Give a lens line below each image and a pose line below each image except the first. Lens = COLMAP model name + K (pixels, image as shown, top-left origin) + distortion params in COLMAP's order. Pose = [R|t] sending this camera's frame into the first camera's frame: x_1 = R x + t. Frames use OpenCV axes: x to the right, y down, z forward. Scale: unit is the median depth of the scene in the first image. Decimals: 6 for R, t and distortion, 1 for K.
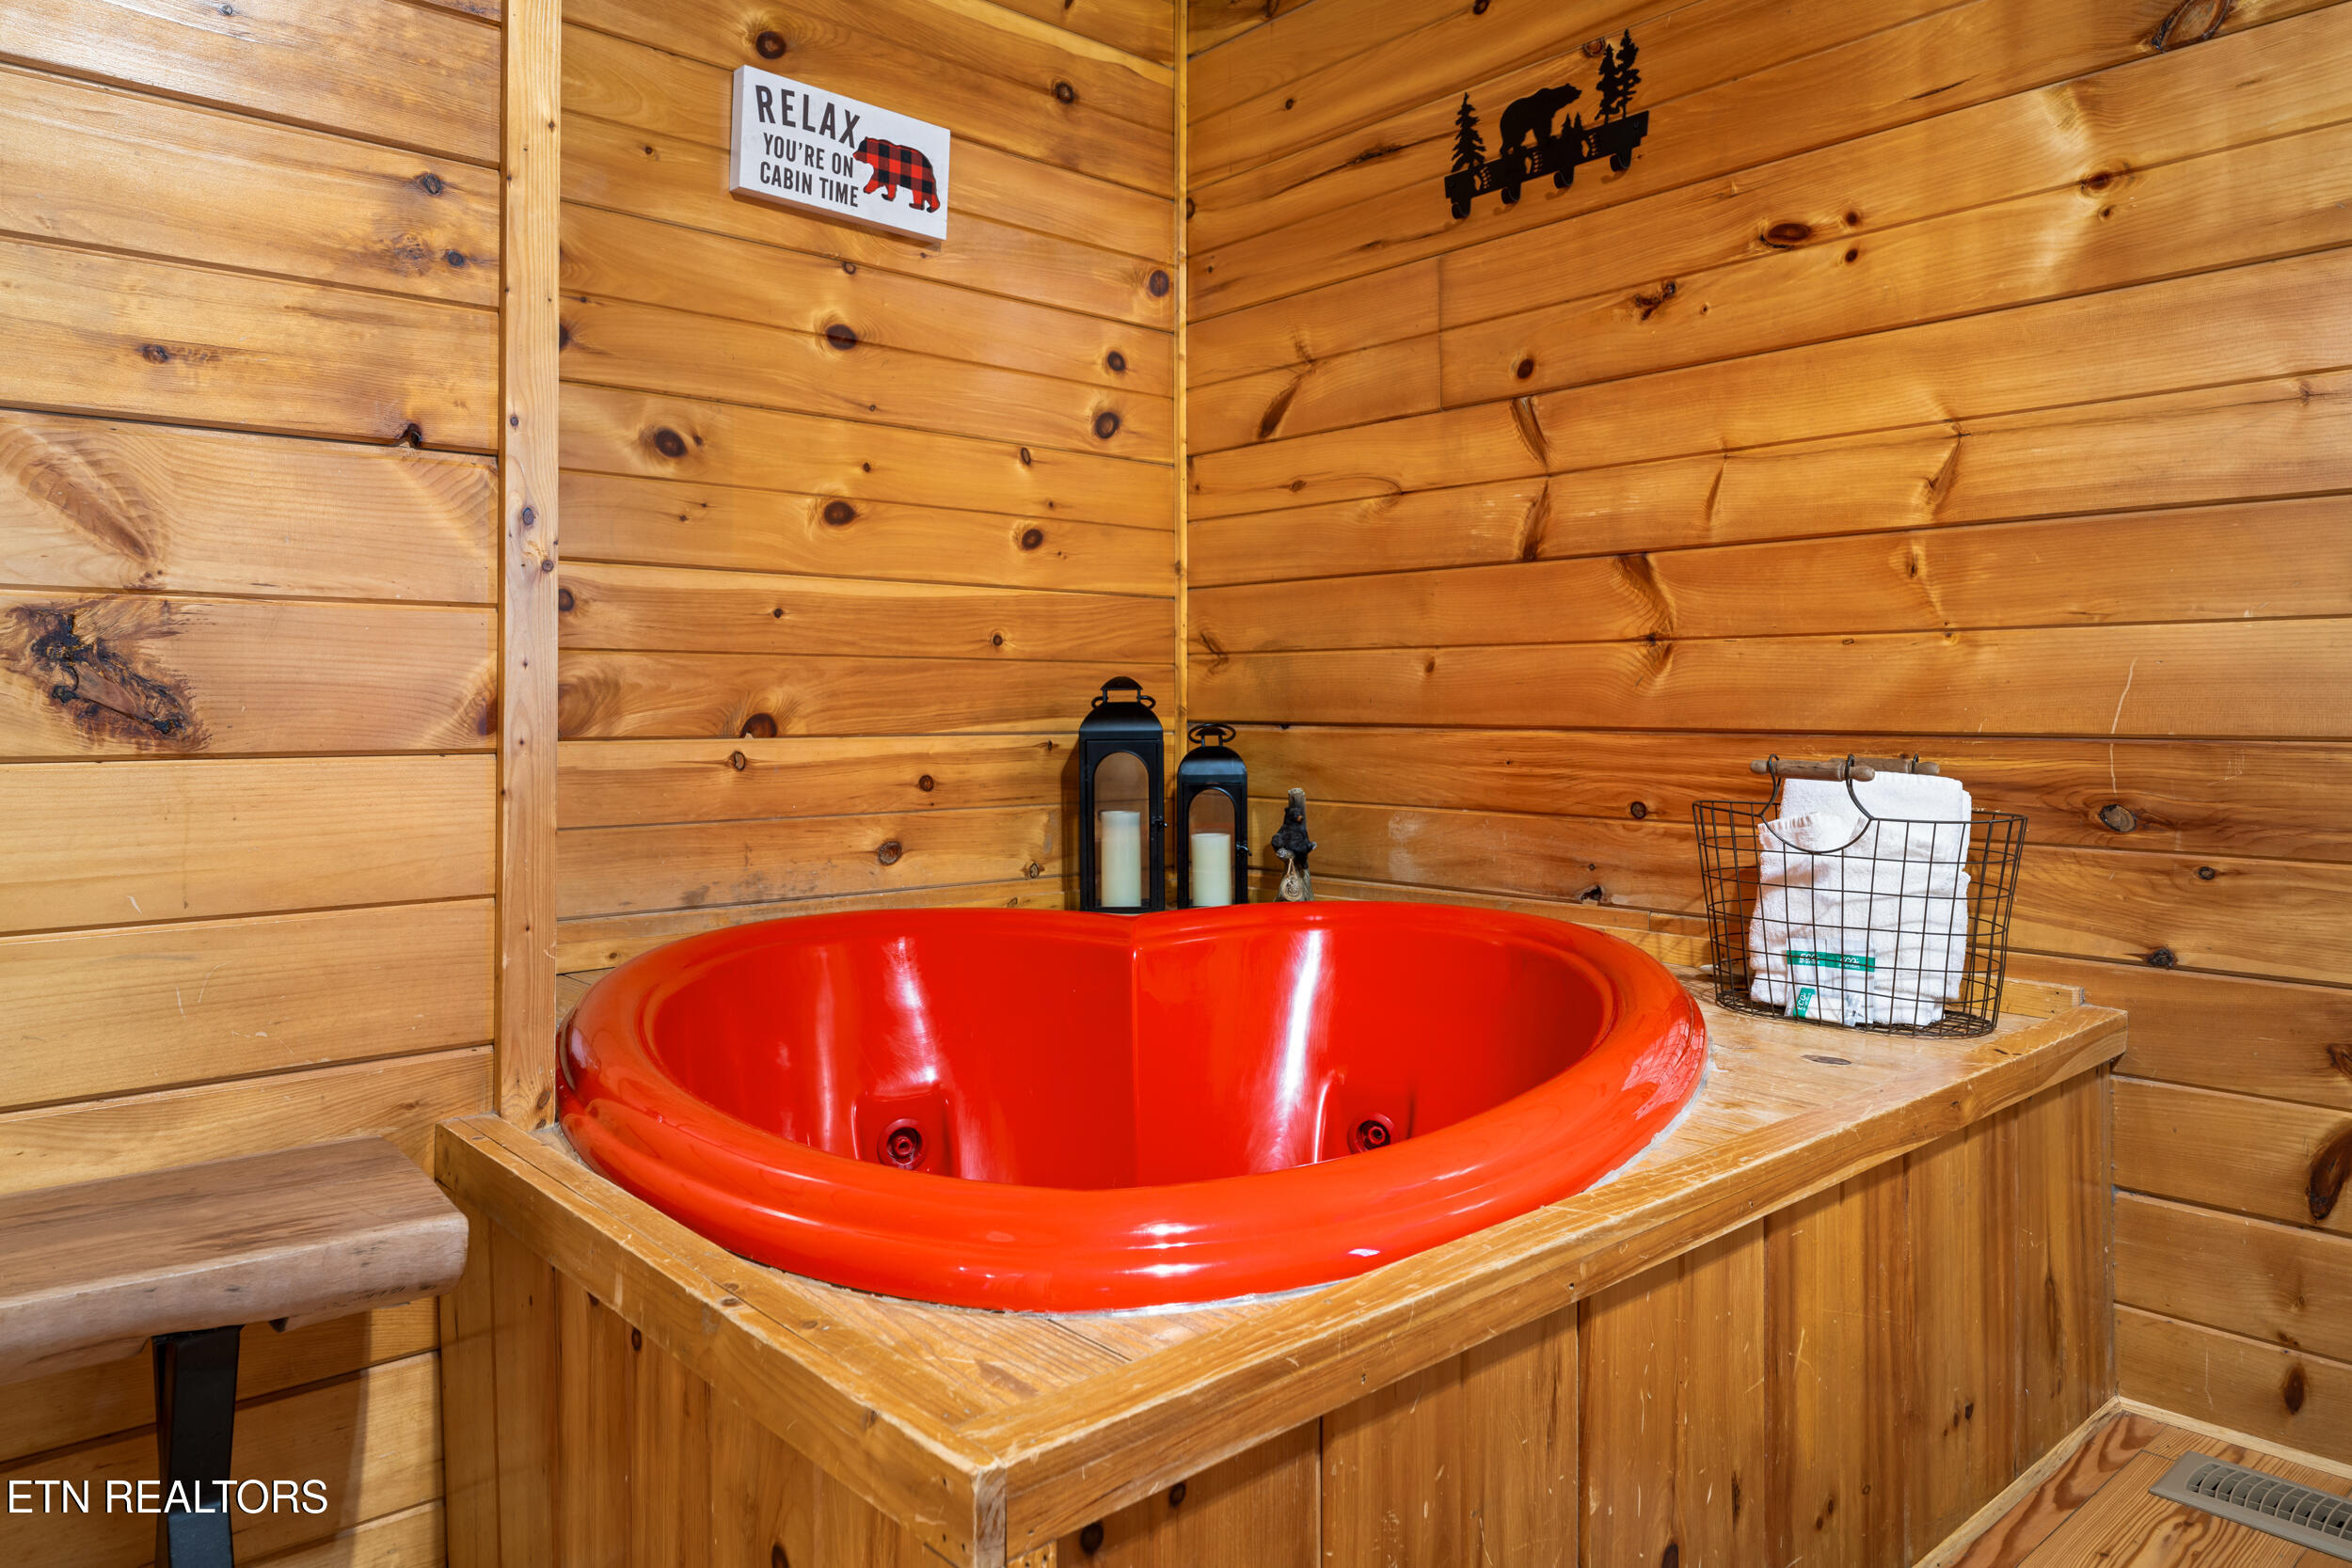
lens RADIAL K [[1536.0, 0, 1182.1], [0, 1536.0, 679.9], [0, 0, 1]] dist [0.000891, -0.000142]
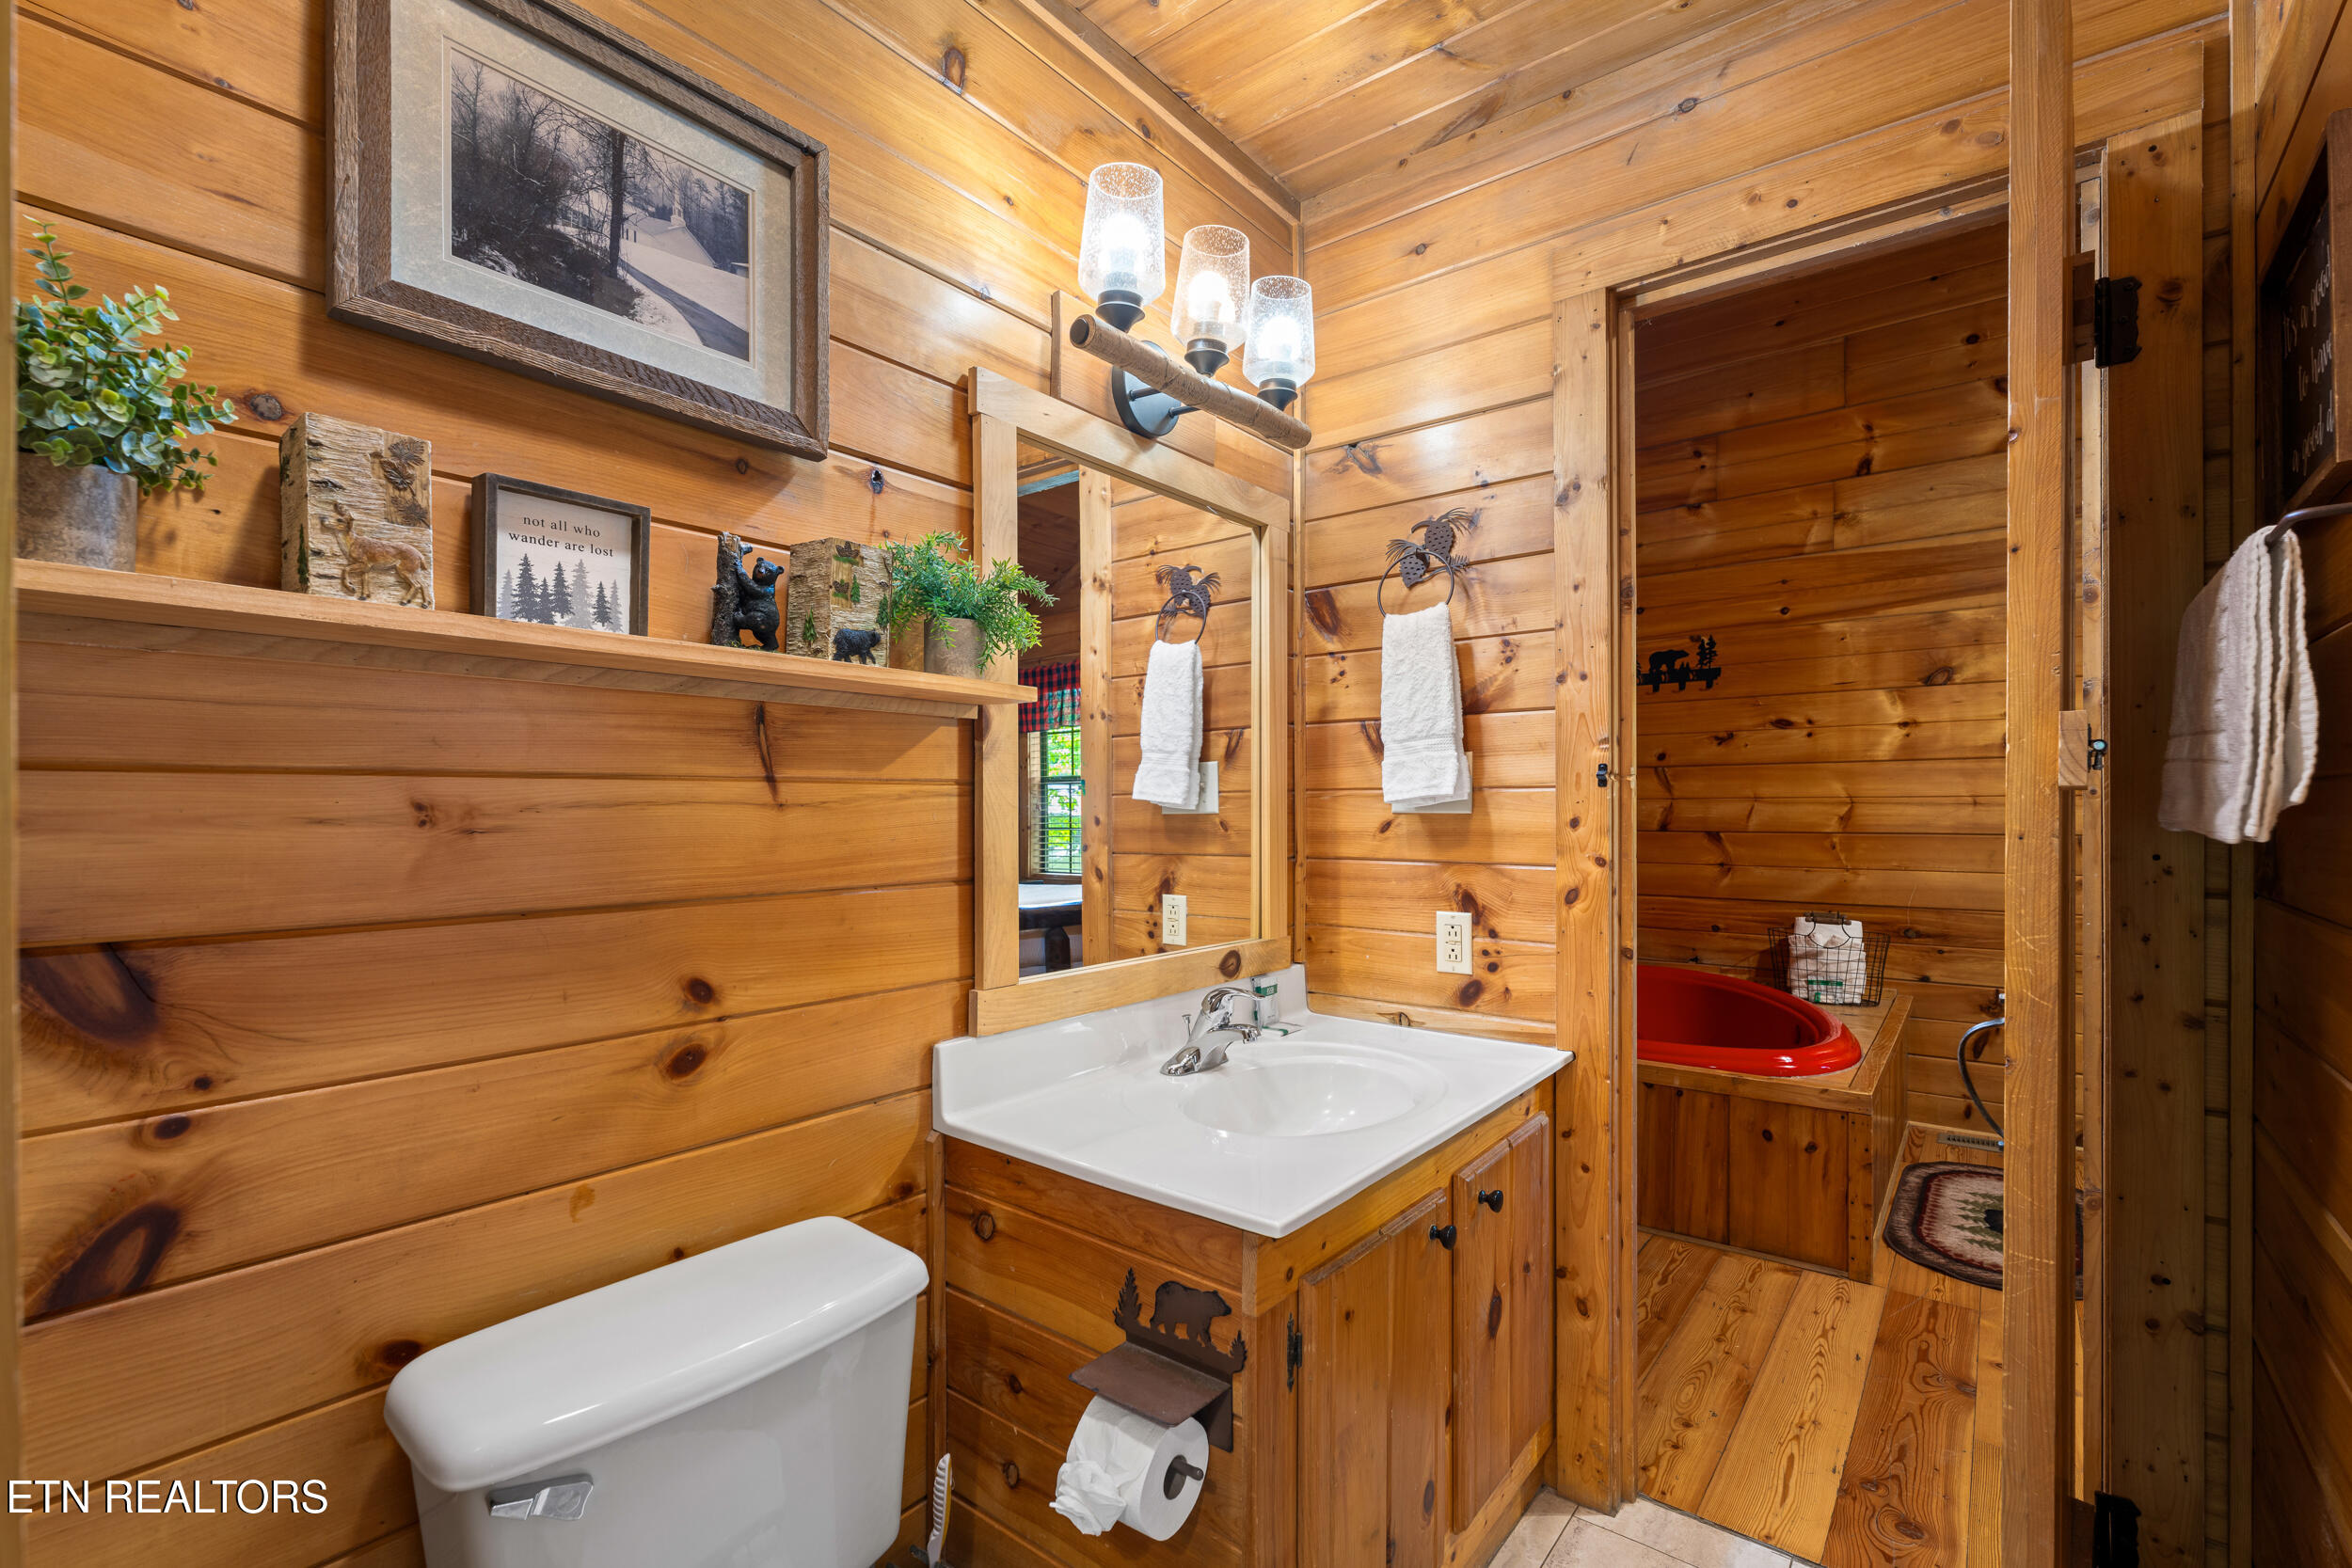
lens RADIAL K [[1056.2, 0, 1167.5], [0, 1056.2, 807.5], [0, 0, 1]] dist [-0.000938, 0.000170]
pose [[0.986537, -0.006256, 0.163415, -0.928319], [0.003315, 0.999828, 0.018263, -0.159485], [-0.163502, -0.017476, 0.986388, -0.645697]]
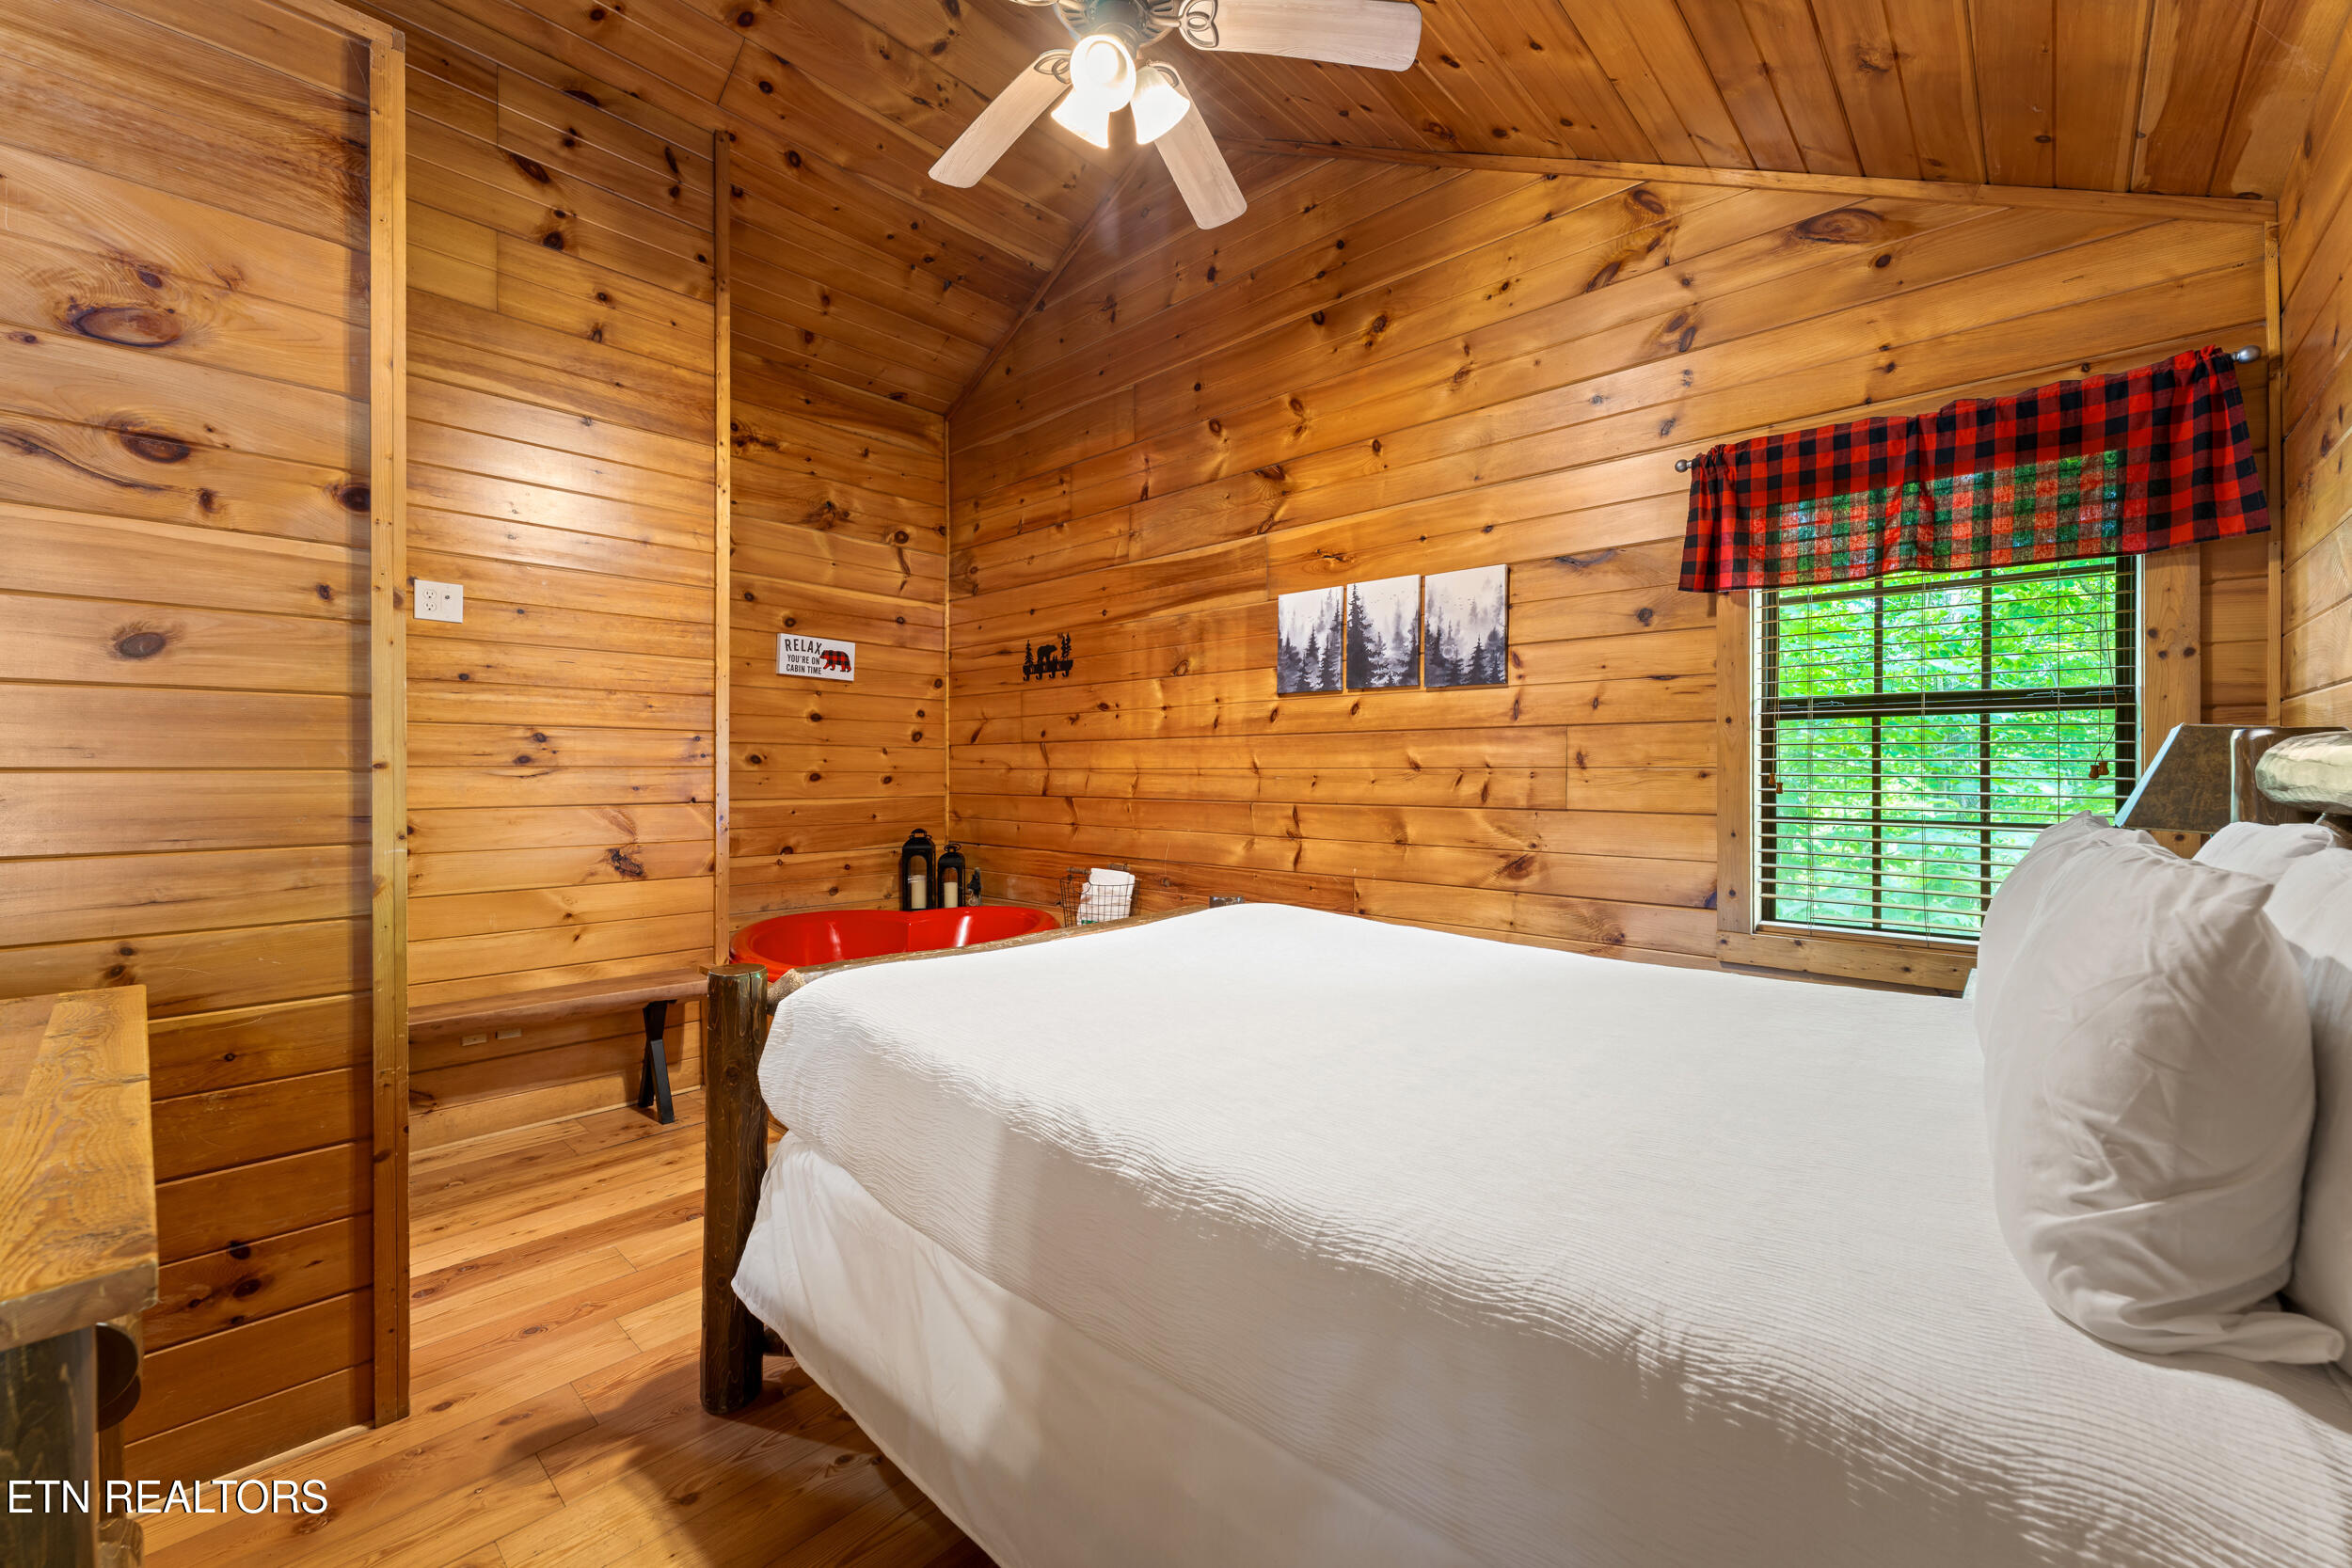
lens RADIAL K [[951.0, 0, 1180.3], [0, 951.0, 776.0], [0, 0, 1]] dist [-0.000520, -0.000553]
pose [[0.994729, 0.001614, 0.102529, 0.316110], [-0.003451, 0.999837, 0.017734, -0.159717], [-0.102483, -0.017994, 0.994572, -0.979415]]
